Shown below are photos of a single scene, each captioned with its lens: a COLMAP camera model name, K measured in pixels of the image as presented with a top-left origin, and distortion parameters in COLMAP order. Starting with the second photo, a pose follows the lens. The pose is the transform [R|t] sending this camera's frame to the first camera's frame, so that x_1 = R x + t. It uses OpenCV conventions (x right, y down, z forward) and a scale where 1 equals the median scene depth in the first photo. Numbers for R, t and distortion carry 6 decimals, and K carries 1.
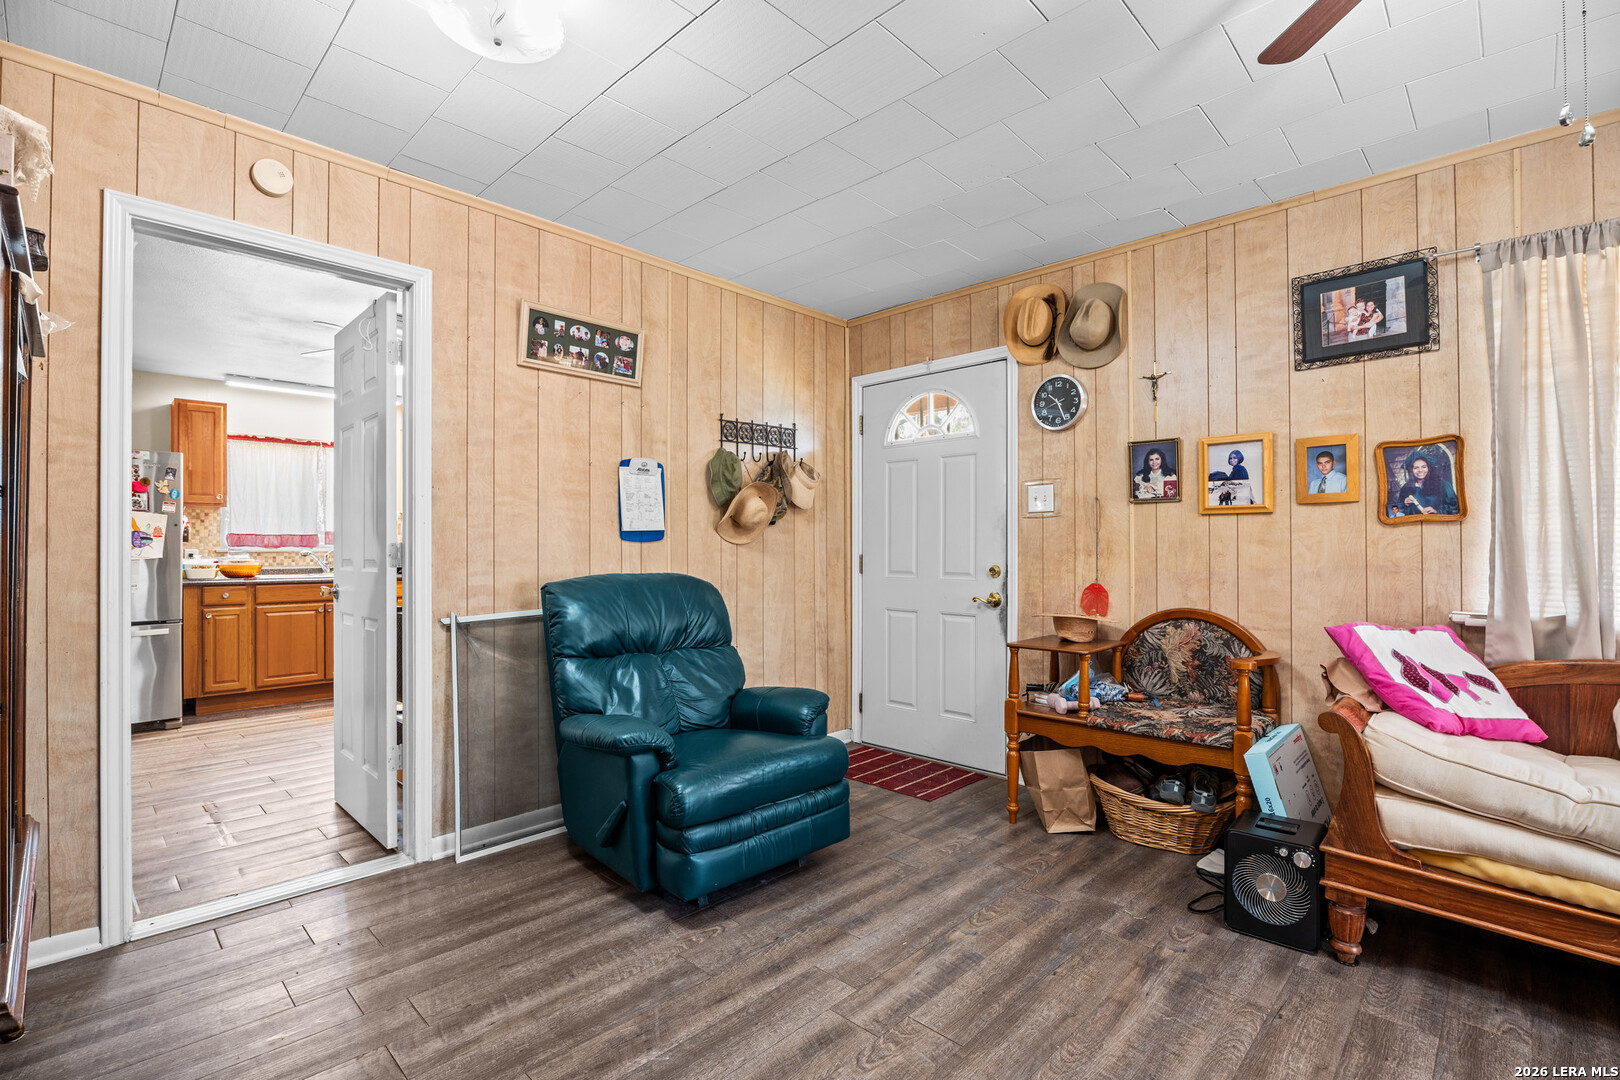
lens RADIAL K [[743.3, 0, 804.0], [0, 743.3, 543.0], [0, 0, 1]] dist [-0.015897, 0.000028]
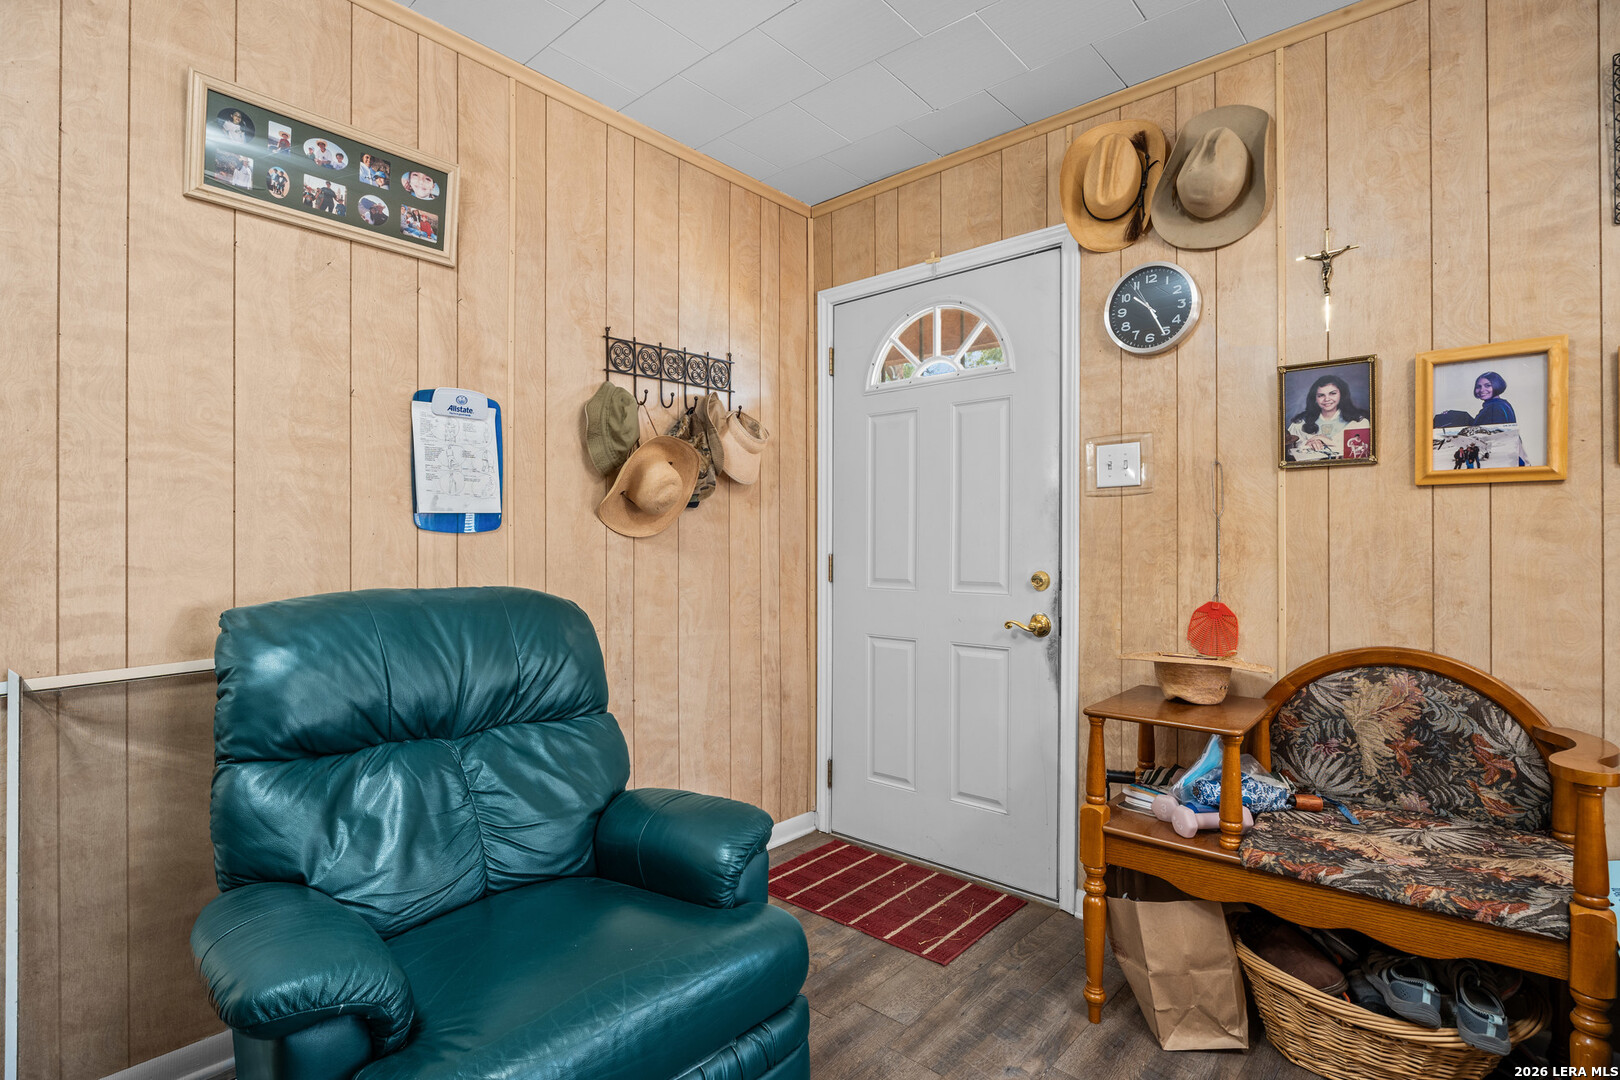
lens RADIAL K [[790.6, 0, 802.8], [0, 790.6, 546.5], [0, 0, 1]] dist [-0.001932, -0.000544]
pose [[0.999041, 0.001261, 0.043758, 0.027966], [-0.001556, 0.999976, 0.006707, 0.005333], [-0.043748, -0.006769, 0.999020, 0.395808]]
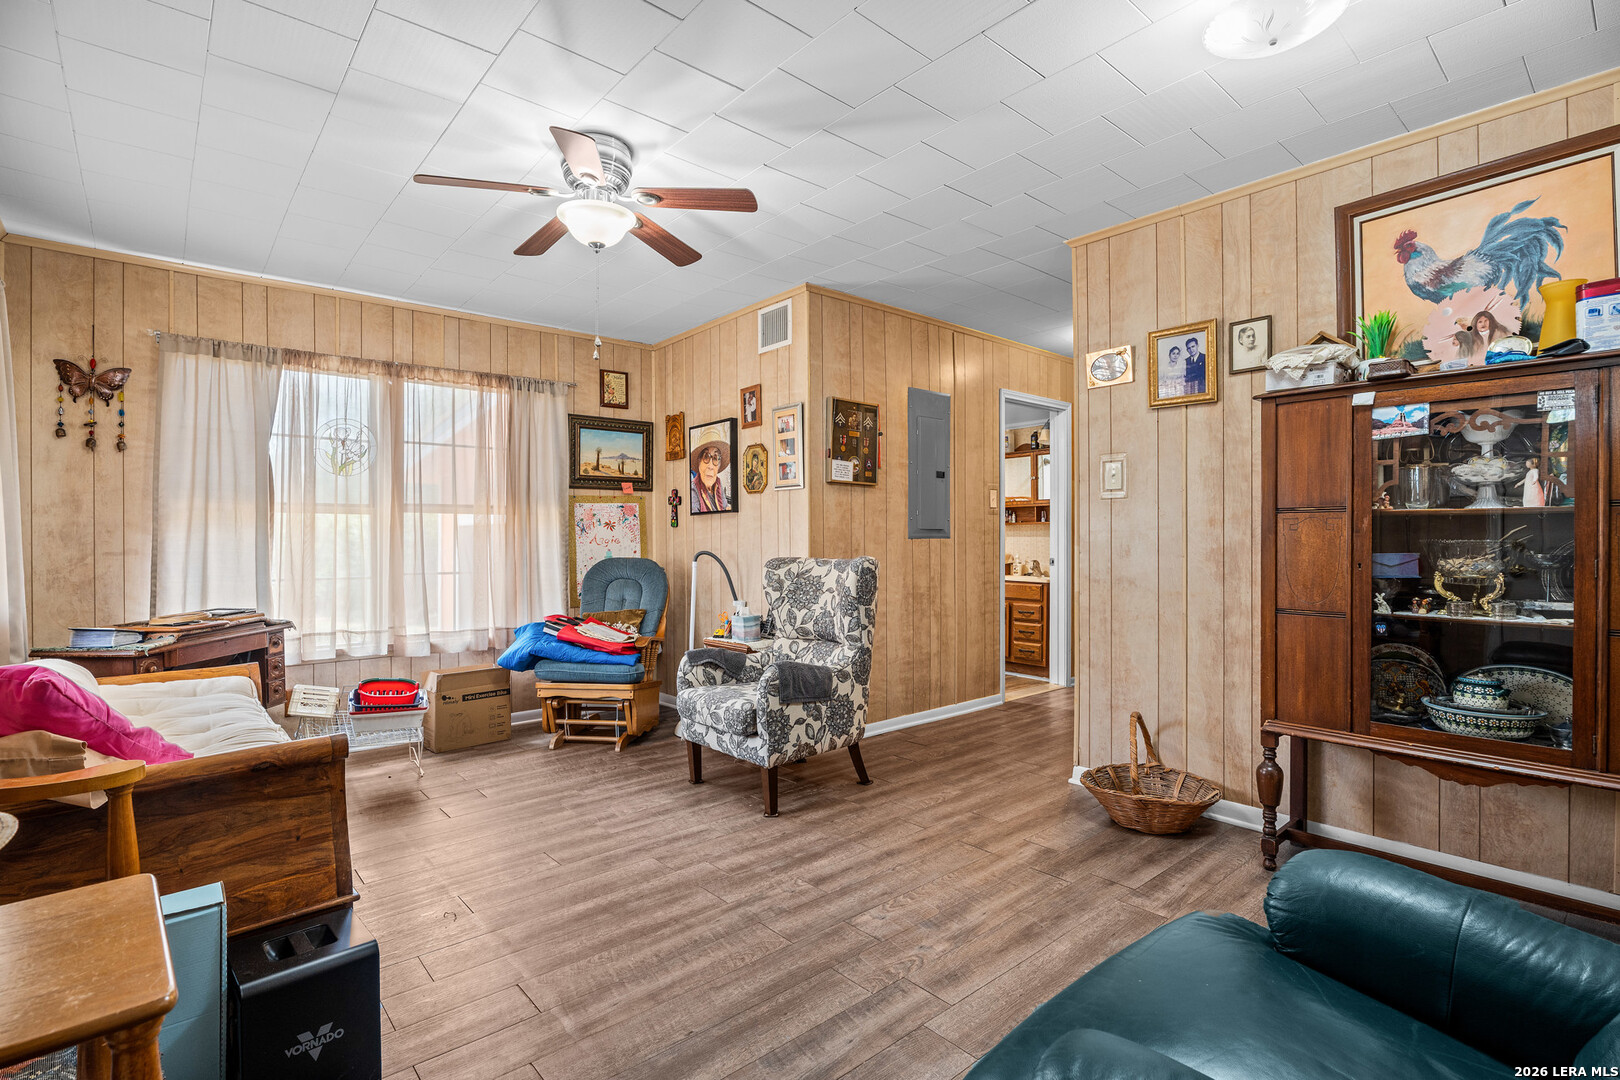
lens RADIAL K [[768.4, 0, 790.8], [0, 768.4, 542.1], [0, 0, 1]] dist [-0.004140, -0.000217]
pose [[-0.995460, 0.001981, 0.095161, 0.086908], [0.001381, 0.999979, -0.006371, 0.012726], [-0.095172, -0.006211, -0.995442, 1.189532]]
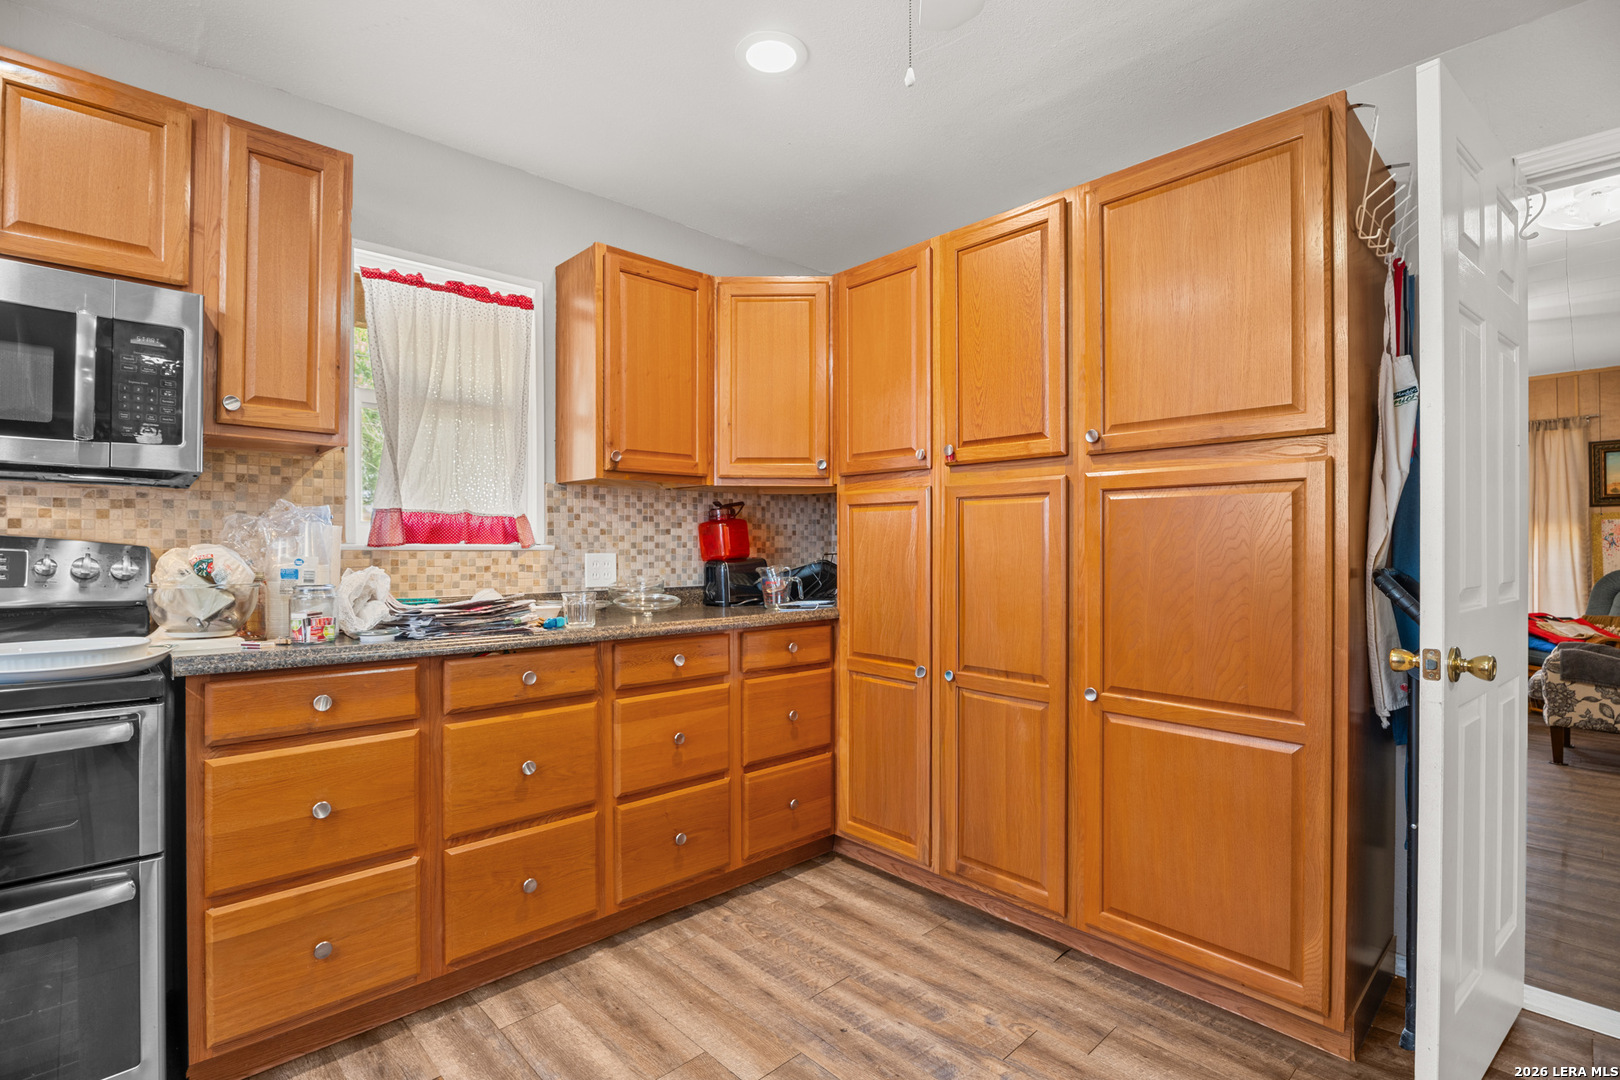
lens RADIAL K [[749.6, 0, 810.0], [0, 749.6, 540.0], [0, 0, 1]] dist [-0.016344, 0.000779]
pose [[0.034719, 0.005881, 0.999380, -1.117295], [-0.010288, 0.999932, -0.005526, -0.002655], [-0.999344, -0.010090, 0.034777, 1.441729]]
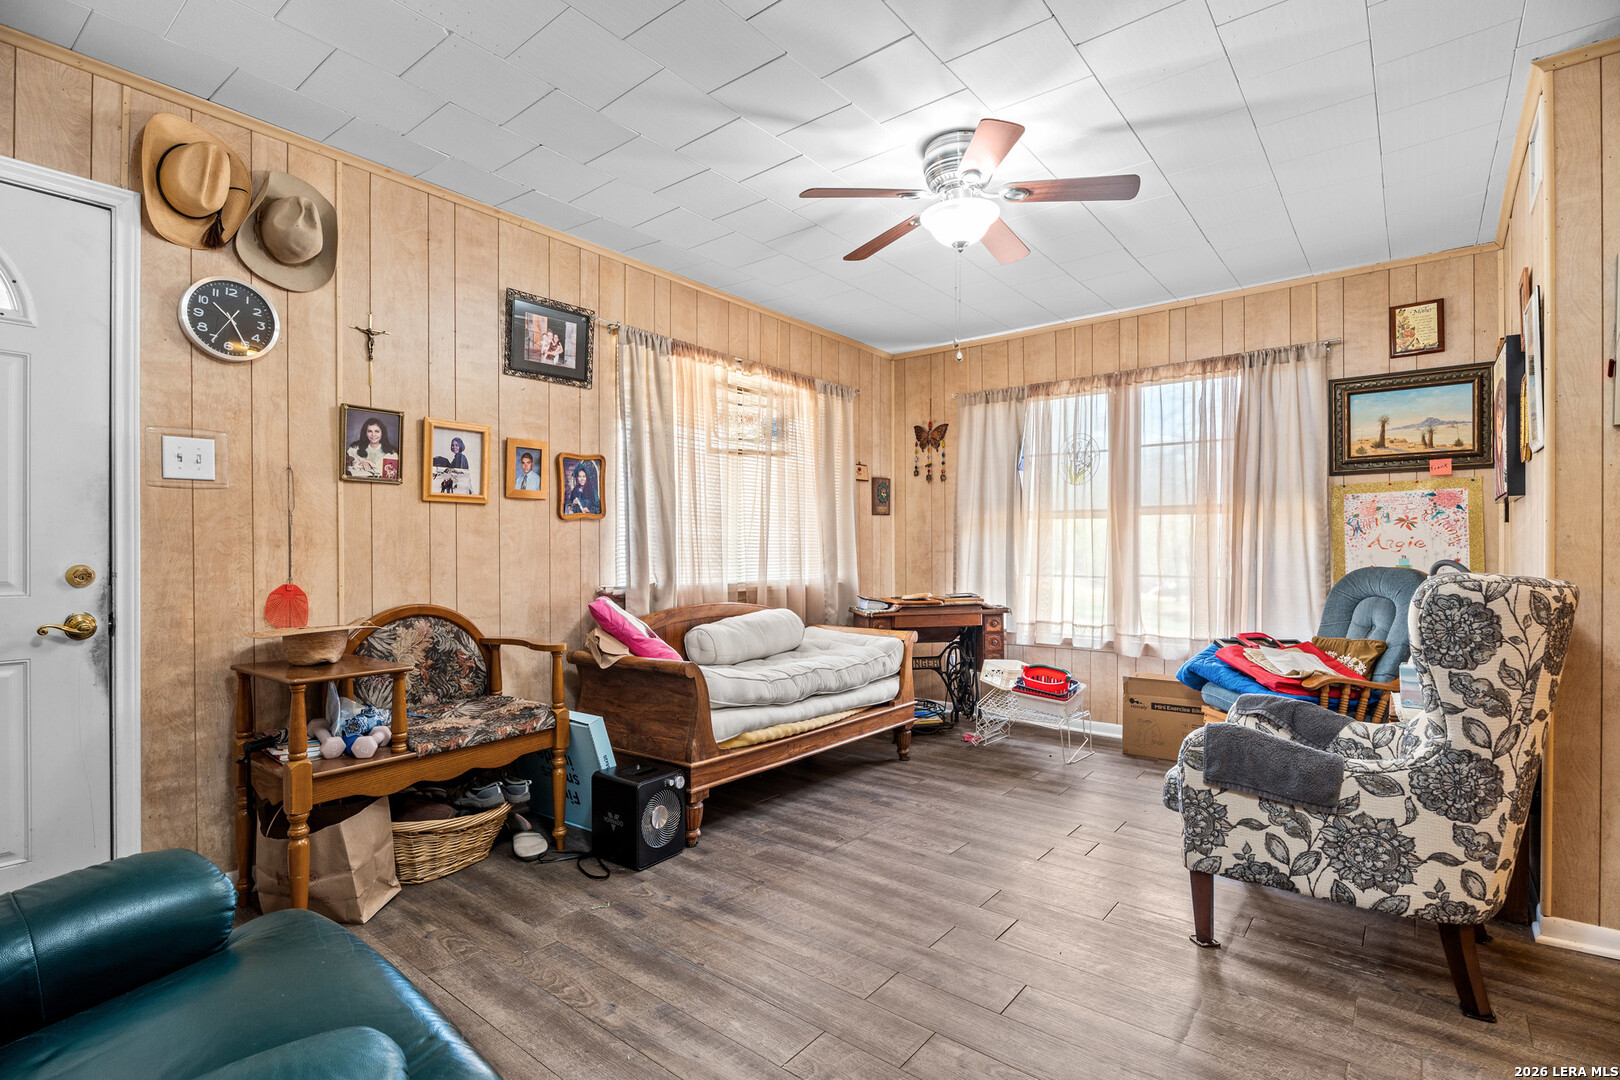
lens RADIAL K [[759.2, 0, 799.6], [0, 759.2, 546.8], [0, 0, 1]] dist [-0.008201, 0.000316]
pose [[-0.095960, -0.004433, 0.995375, -0.435396], [-0.010939, 0.999934, 0.003399, 0.009777], [-0.995325, -0.010562, -0.096002, 0.615286]]
